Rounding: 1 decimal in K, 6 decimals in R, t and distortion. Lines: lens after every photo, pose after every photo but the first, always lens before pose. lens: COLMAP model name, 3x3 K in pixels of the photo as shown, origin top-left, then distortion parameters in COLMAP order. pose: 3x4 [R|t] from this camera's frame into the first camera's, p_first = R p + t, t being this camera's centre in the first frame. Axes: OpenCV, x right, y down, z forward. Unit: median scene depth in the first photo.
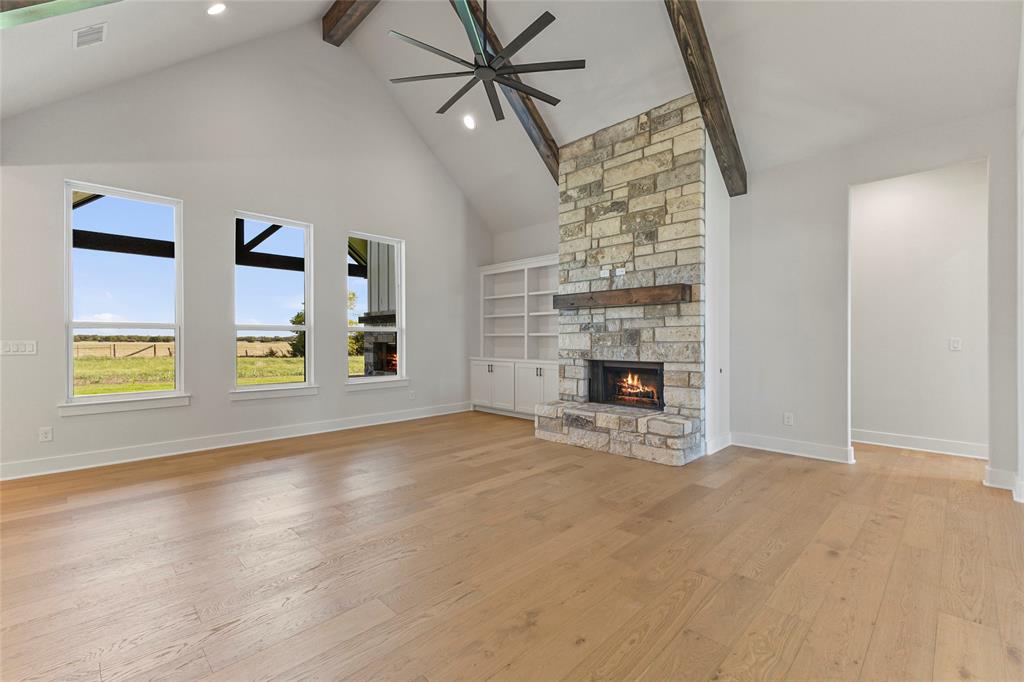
lens RADIAL K [[443.7, 0, 515.3], [0, 443.7, 339.6], [0, 0, 1]] dist [0.010456, -0.001374]
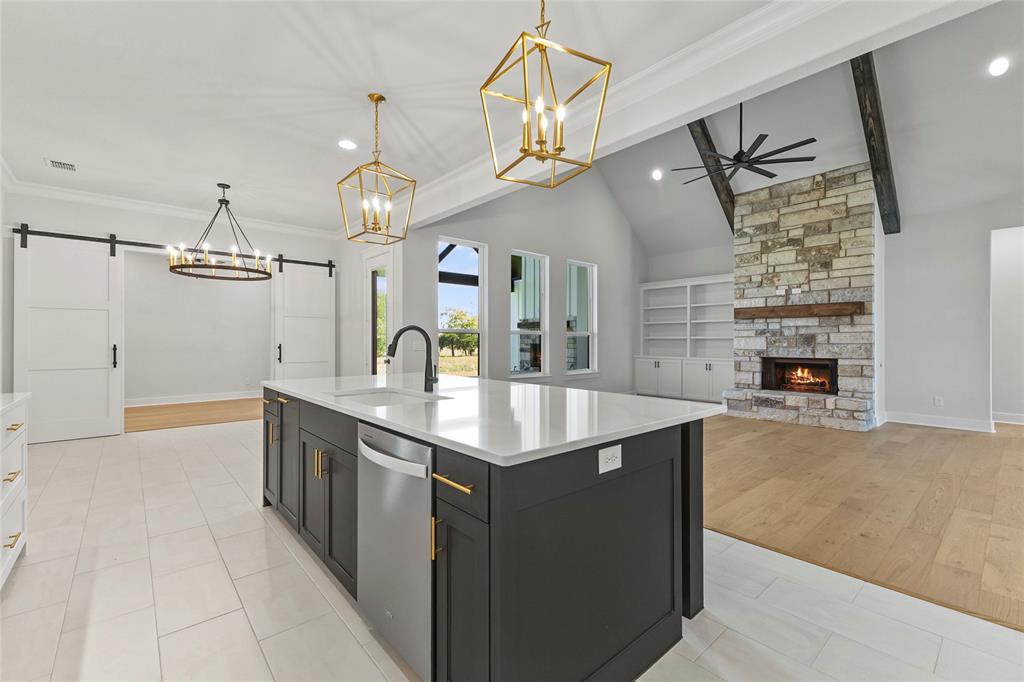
lens RADIAL K [[443.7, 0, 513.0], [0, 443.7, 339.9], [0, 0, 1]] dist [0.010456, -0.001374]
pose [[0.997452, 0.001067, -0.071332, -0.519631], [-0.001280, 0.999995, -0.002940, -0.000929], [0.071329, 0.003023, 0.997448, -0.399115]]
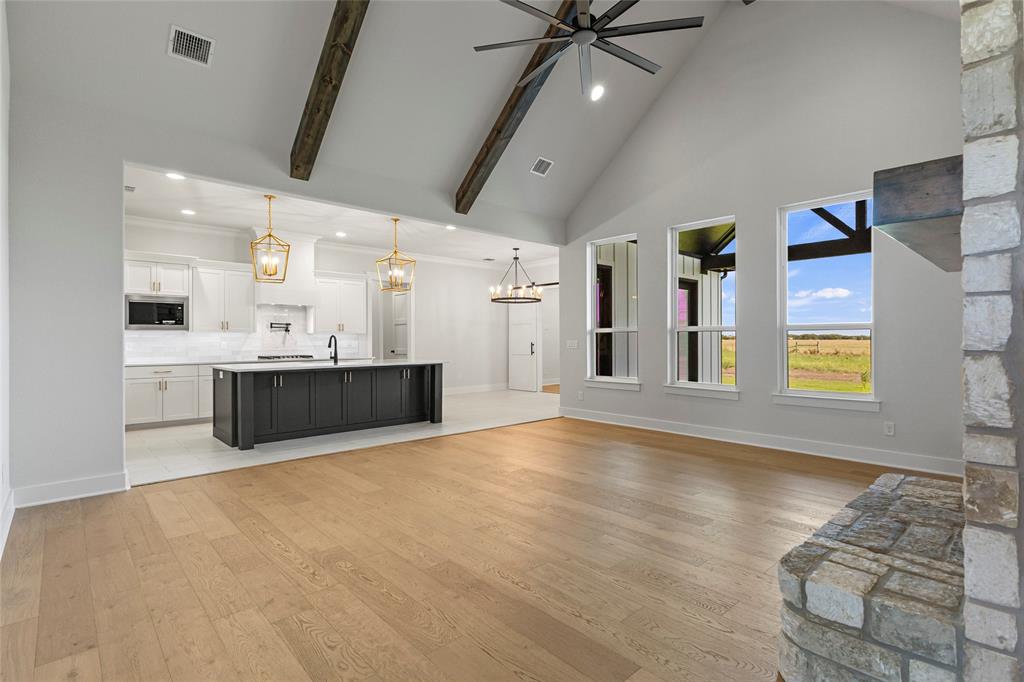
lens RADIAL K [[496.9, 0, 514.3], [0, 496.9, 339.5], [0, 0, 1]] dist [0.017193, -0.000039]
pose [[-0.056143, 0.000033, -0.998423, 0.623948], [0.002461, 0.999997, -0.000105, -0.002747], [0.998420, -0.002463, -0.056143, 0.621352]]
